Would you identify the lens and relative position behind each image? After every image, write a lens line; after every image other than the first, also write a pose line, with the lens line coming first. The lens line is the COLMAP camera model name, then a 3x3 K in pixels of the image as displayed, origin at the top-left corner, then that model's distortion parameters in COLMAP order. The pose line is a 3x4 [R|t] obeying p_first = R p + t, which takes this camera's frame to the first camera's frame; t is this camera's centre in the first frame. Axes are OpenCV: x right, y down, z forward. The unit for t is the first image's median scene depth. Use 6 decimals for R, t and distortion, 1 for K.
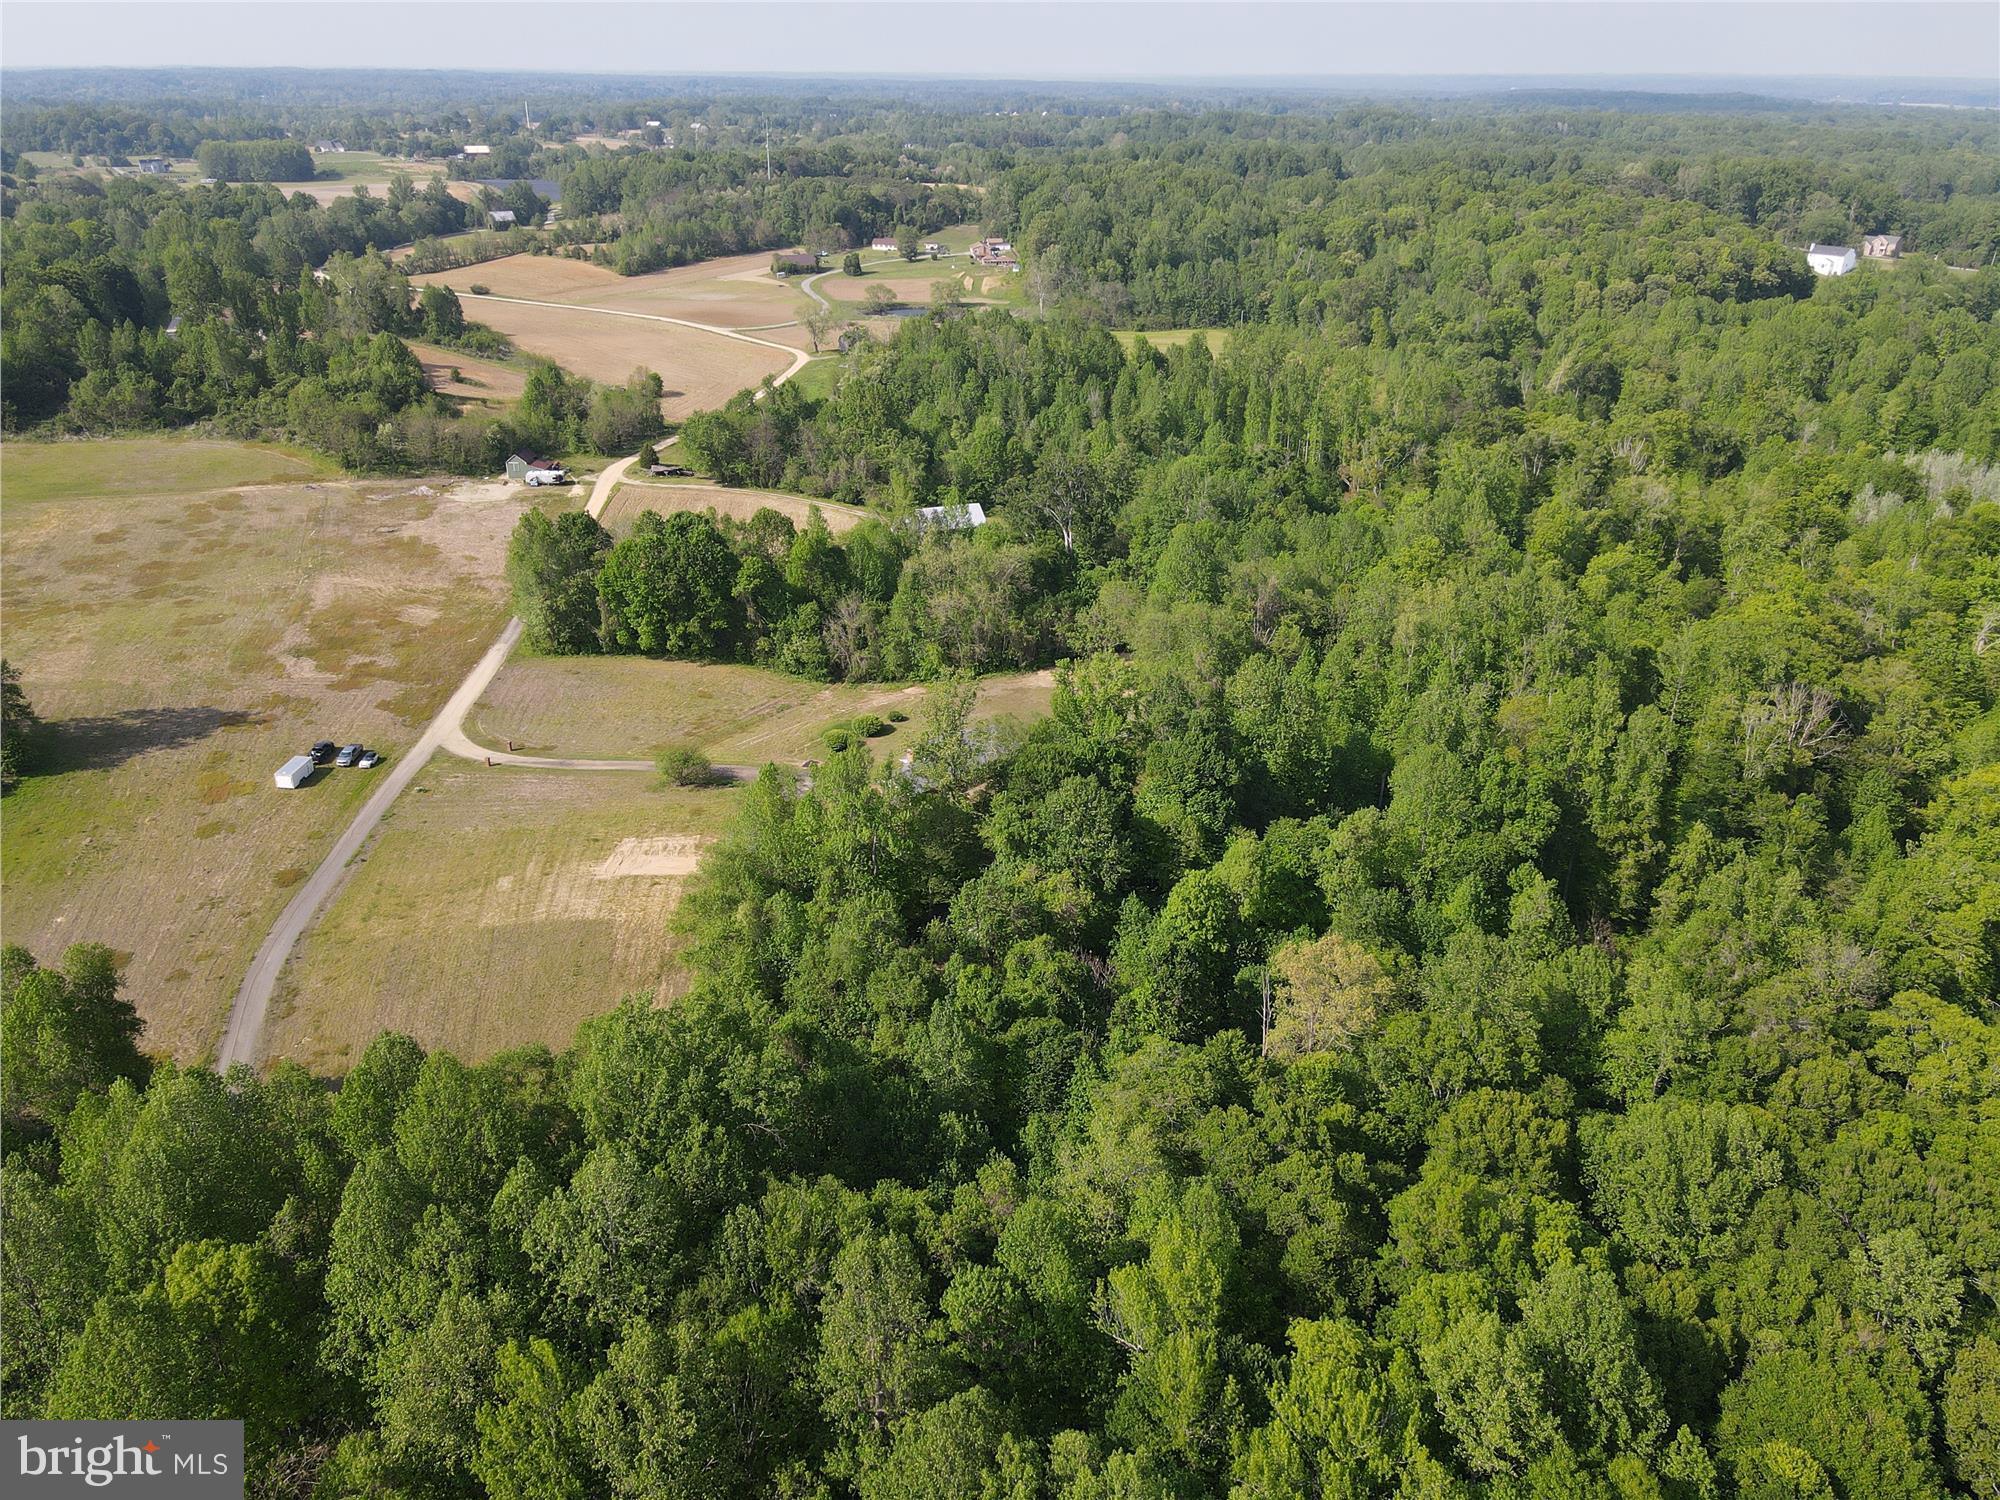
lens RADIAL K [[1463.8, 0, 1000.0], [0, 1463.8, 750.0], [0, 0, 1]] dist [-0.000881, 0.038574]
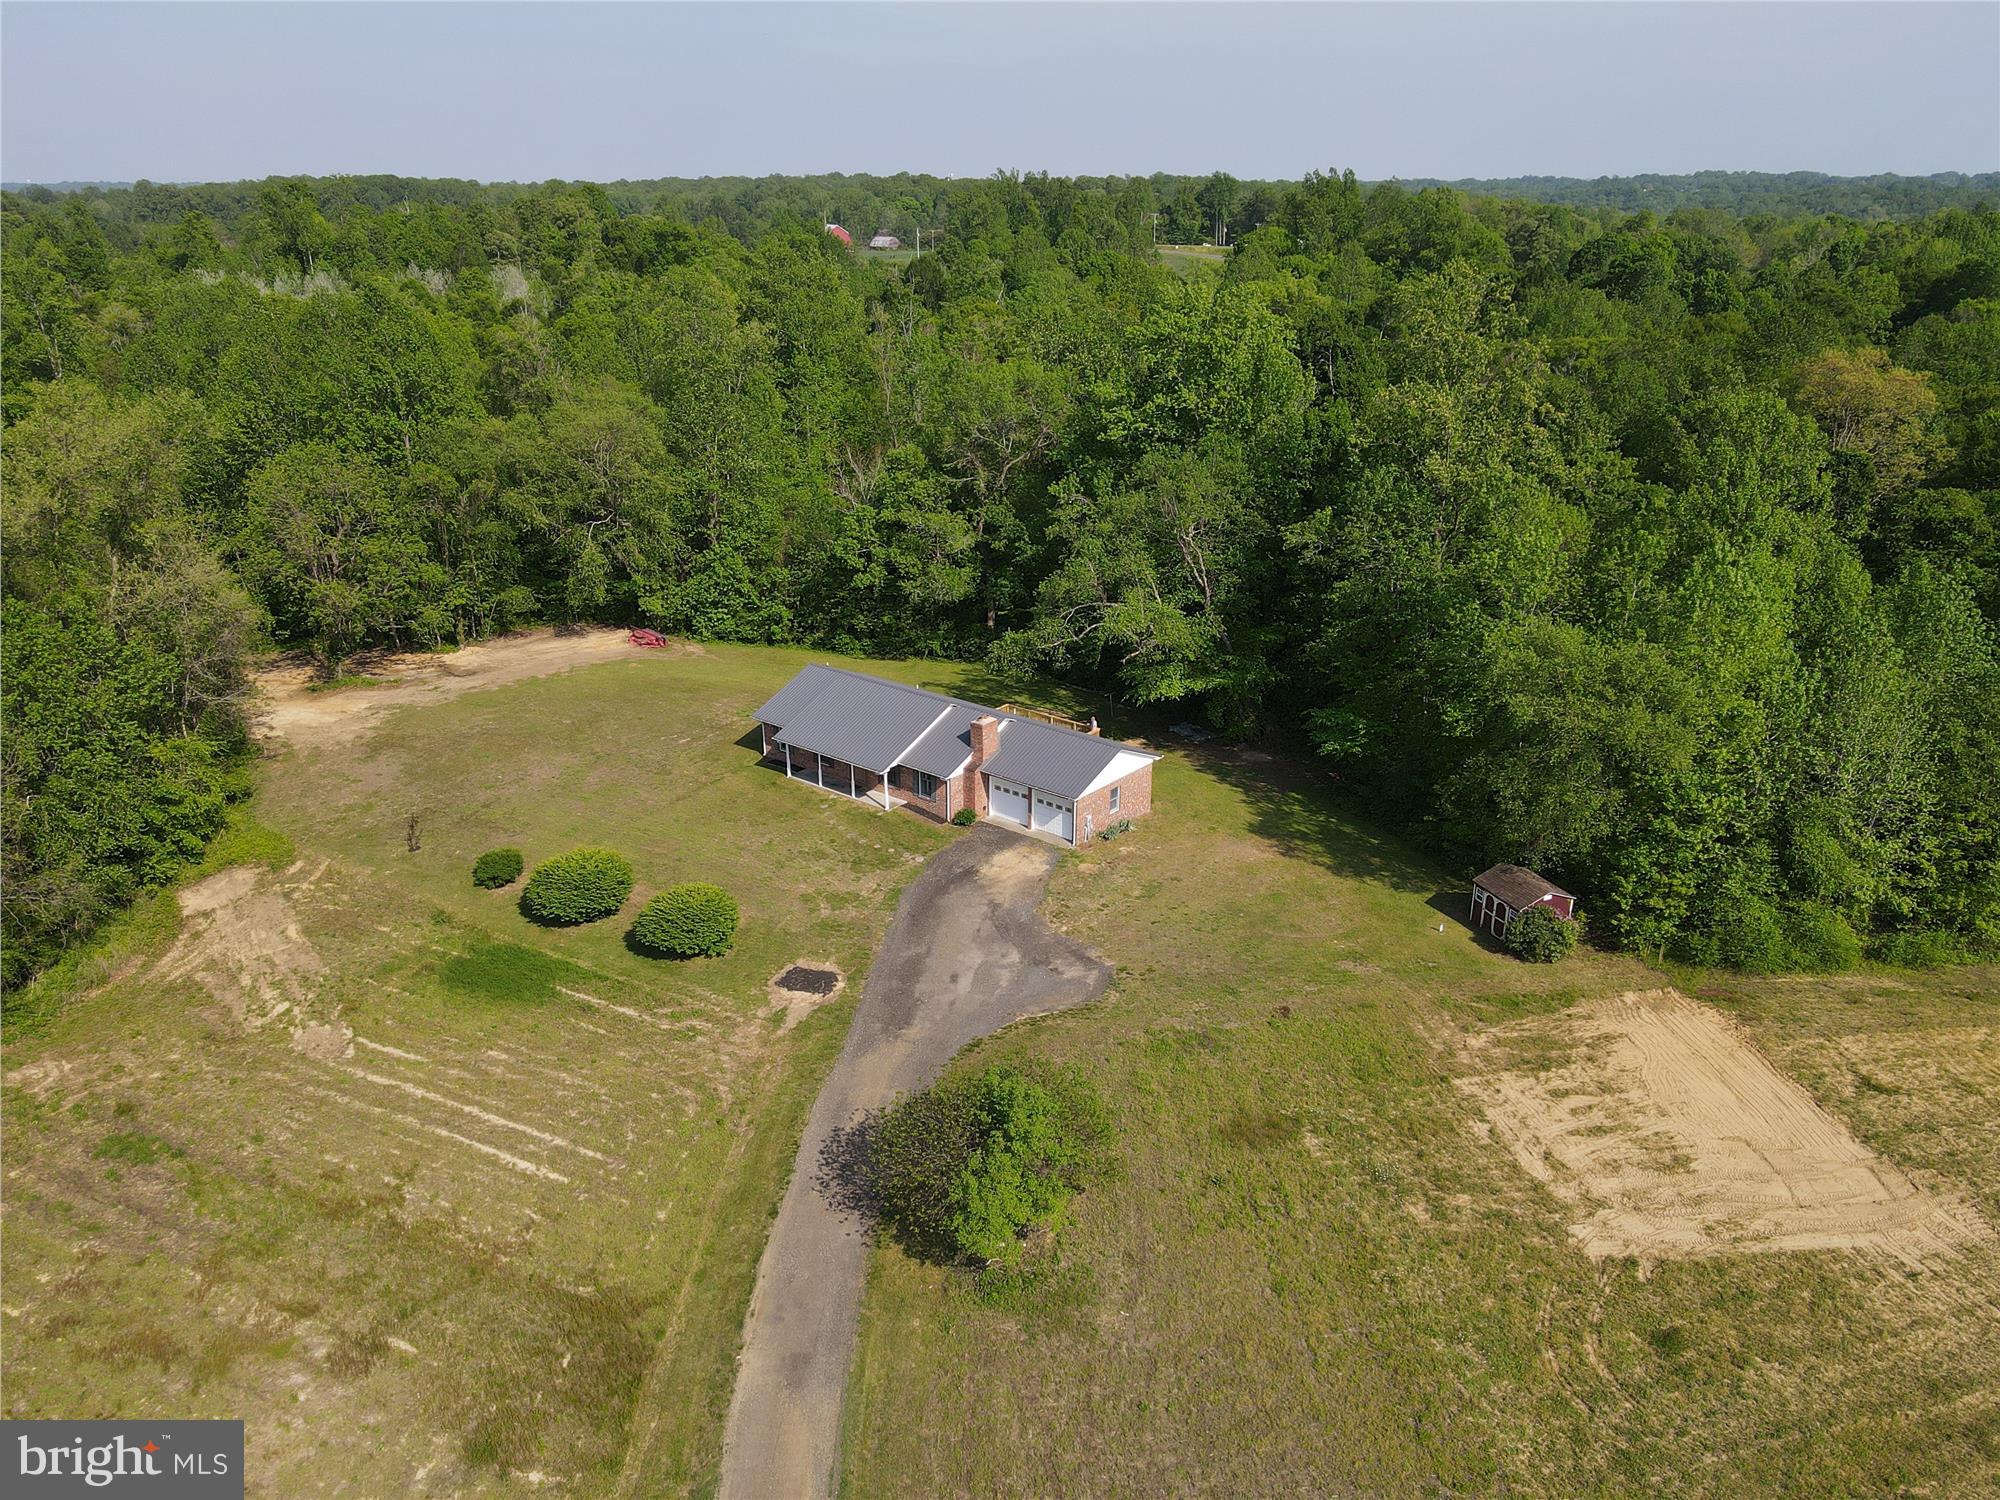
lens RADIAL K [[1463.8, 0, 1000.0], [0, 1463.8, 750.0], [0, 0, 1]] dist [-0.000881, 0.038574]
pose [[-0.061101, -0.364492, 0.929200, -0.339013], [0.425487, 0.832607, 0.354580, -0.103225], [-0.902899, 0.417028, 0.104214, 0.785362]]
